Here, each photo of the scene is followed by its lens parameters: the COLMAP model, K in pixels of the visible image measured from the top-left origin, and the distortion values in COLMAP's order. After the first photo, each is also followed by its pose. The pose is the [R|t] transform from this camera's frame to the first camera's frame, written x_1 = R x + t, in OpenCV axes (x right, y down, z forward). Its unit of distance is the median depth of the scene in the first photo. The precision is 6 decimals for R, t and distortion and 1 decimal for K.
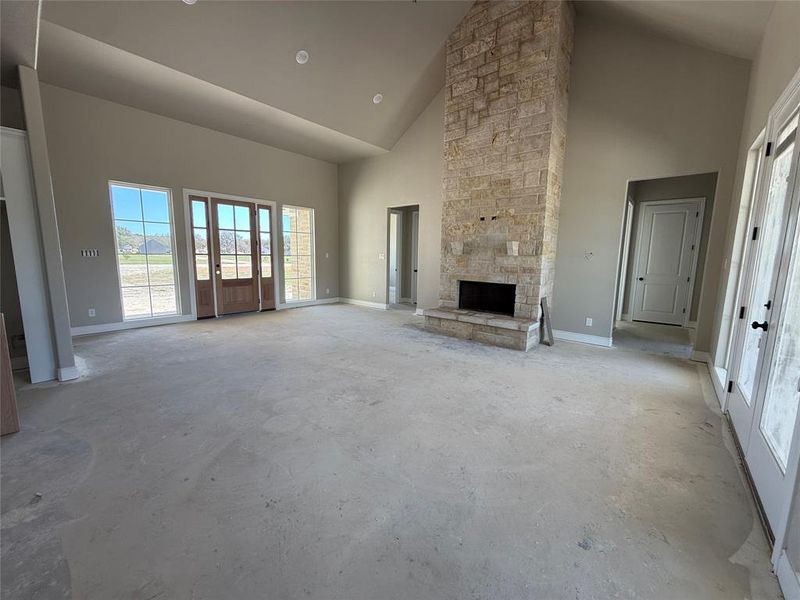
lens RADIAL K [[319.6, 0, 397.4], [0, 319.6, 298.3], [0, 0, 1]] dist [-0.000654, -0.000004]
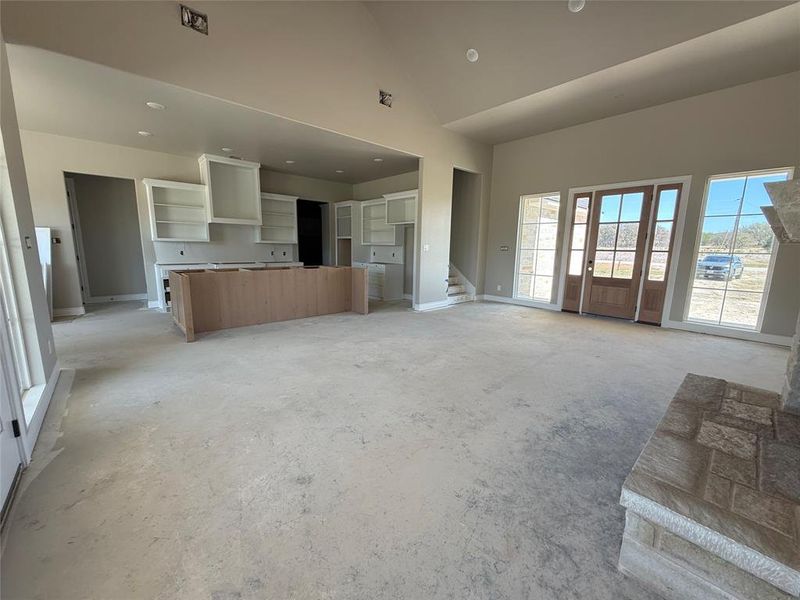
lens RADIAL K [[319.6, 0, 397.4], [0, 319.6, 298.3], [0, 0, 1]] dist [-0.000654, -0.000004]
pose [[-0.129791, 0.143734, -0.981068, 0.478953], [-0.151513, 0.974943, 0.162881, -0.064185], [0.979897, 0.169785, -0.104762, 0.555240]]
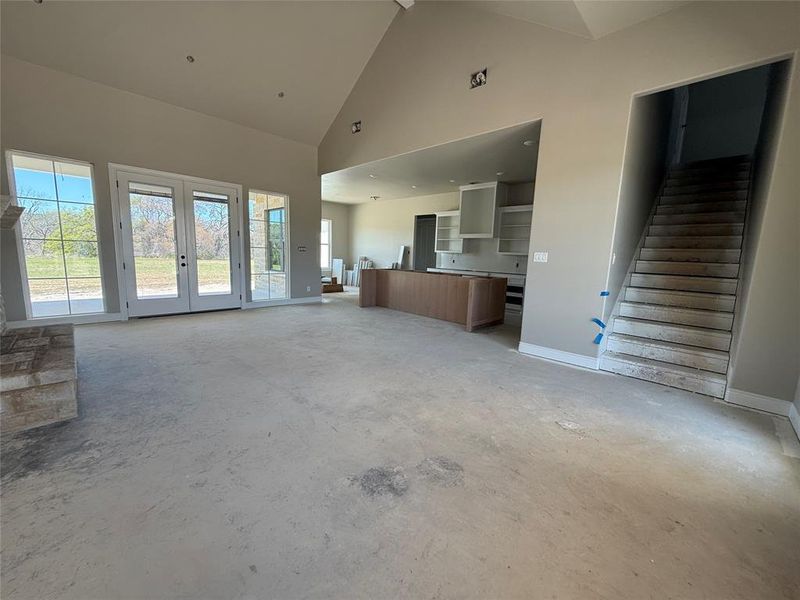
lens RADIAL K [[319.6, 0, 397.4], [0, 319.6, 298.3], [0, 0, 1]] dist [-0.000654, -0.000004]
pose [[-0.996202, -0.059344, 0.063719, -0.302549], [-0.039766, 0.961081, 0.273391, -0.152794], [-0.077463, 0.269819, -0.959790, 1.162479]]
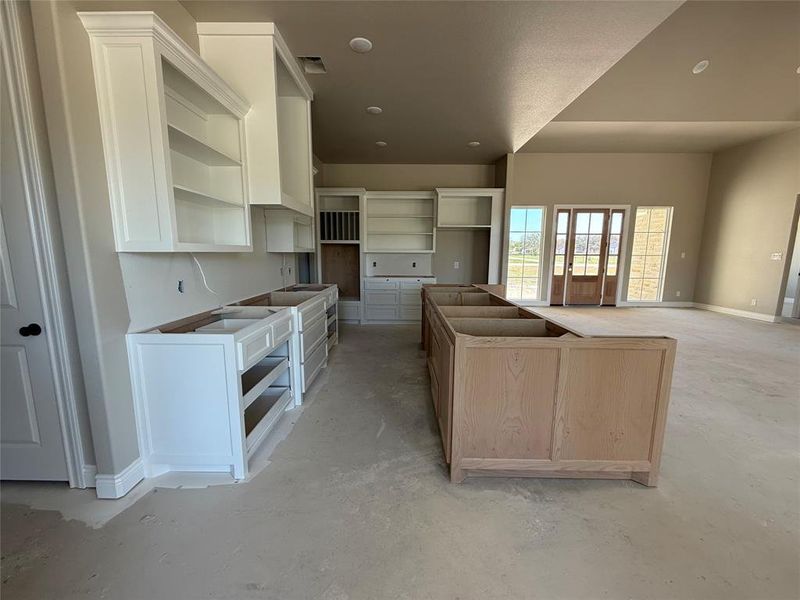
lens RADIAL K [[319.6, 0, 397.4], [0, 319.6, 298.3], [0, 0, 1]] dist [-0.000654, -0.000004]
pose [[0.639695, 0.100327, -0.762053, -0.042583], [-0.099890, 0.993888, 0.046997, 0.037462], [0.762110, 0.046057, 0.645807, -0.291644]]
